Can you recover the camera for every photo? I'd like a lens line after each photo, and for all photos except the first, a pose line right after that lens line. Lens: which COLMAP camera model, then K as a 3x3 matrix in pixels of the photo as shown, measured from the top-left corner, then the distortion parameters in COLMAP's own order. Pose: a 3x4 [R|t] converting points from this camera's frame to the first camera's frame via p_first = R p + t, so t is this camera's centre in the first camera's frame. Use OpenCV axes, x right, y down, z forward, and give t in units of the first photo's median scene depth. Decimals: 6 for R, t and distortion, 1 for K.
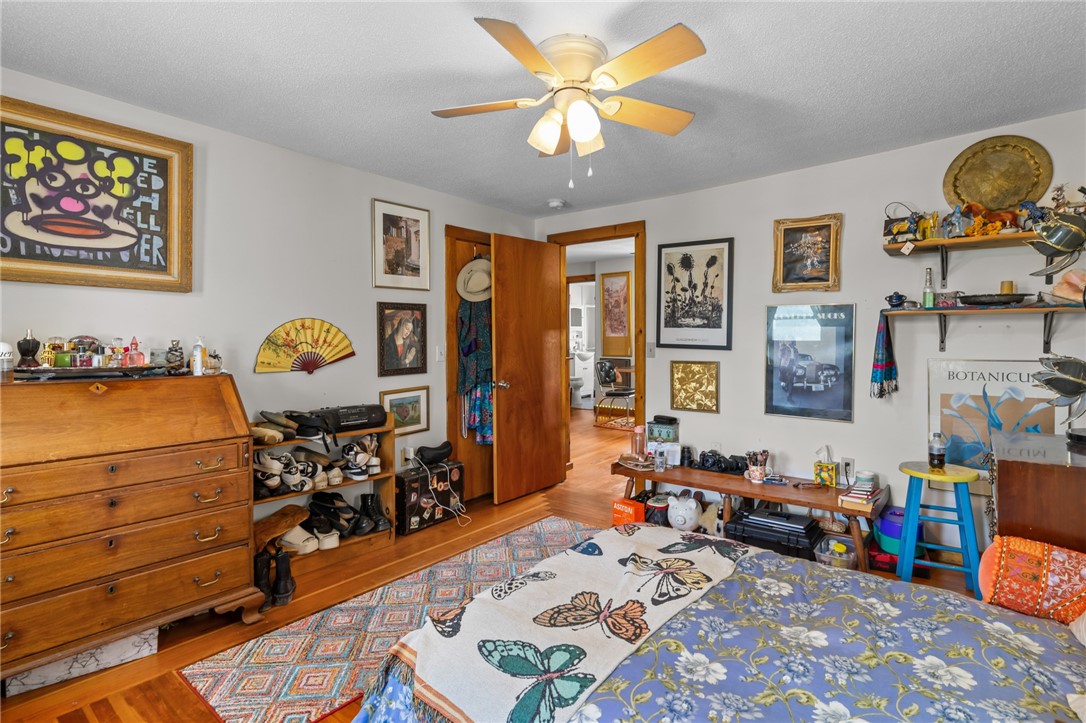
lens RADIAL K [[535.5, 0, 546.4], [0, 535.5, 349.9], [0, 0, 1]] dist [0.001972, 0.000376]
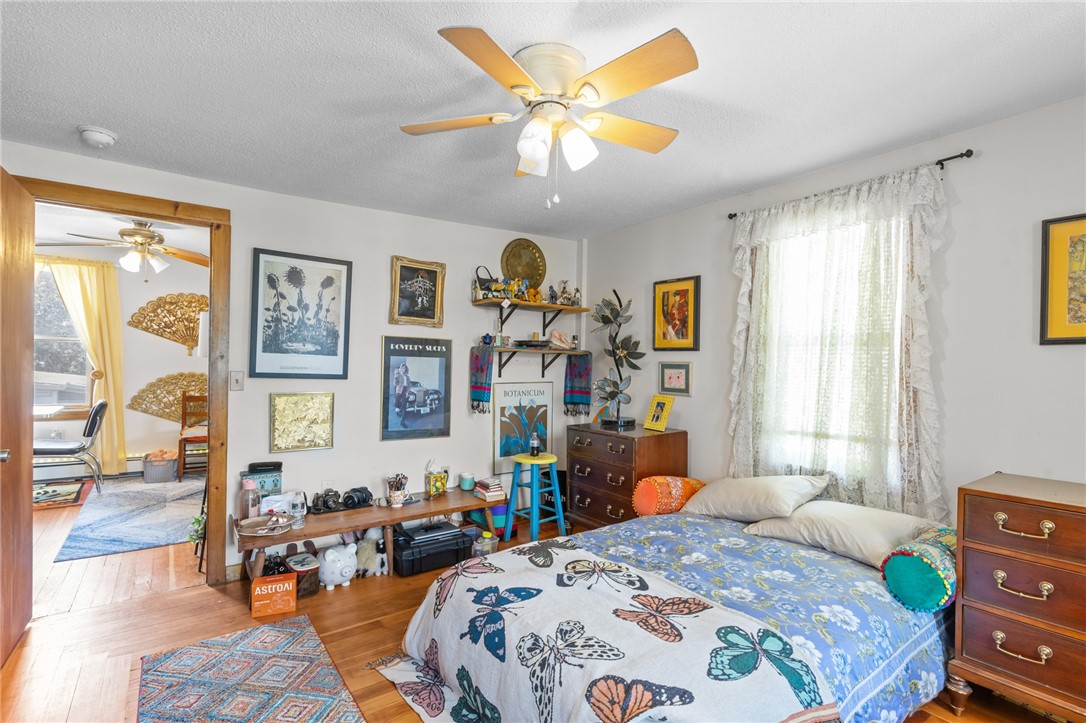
lens RADIAL K [[520.9, 0, 544.9], [0, 520.9, 369.1], [0, 0, 1]] dist [0.002871, 0.000255]
pose [[0.266500, 0.002525, 0.963832, -0.502032], [0.011736, 0.999914, -0.005865, -0.008299], [-0.963764, 0.012874, 0.266447, 0.456997]]
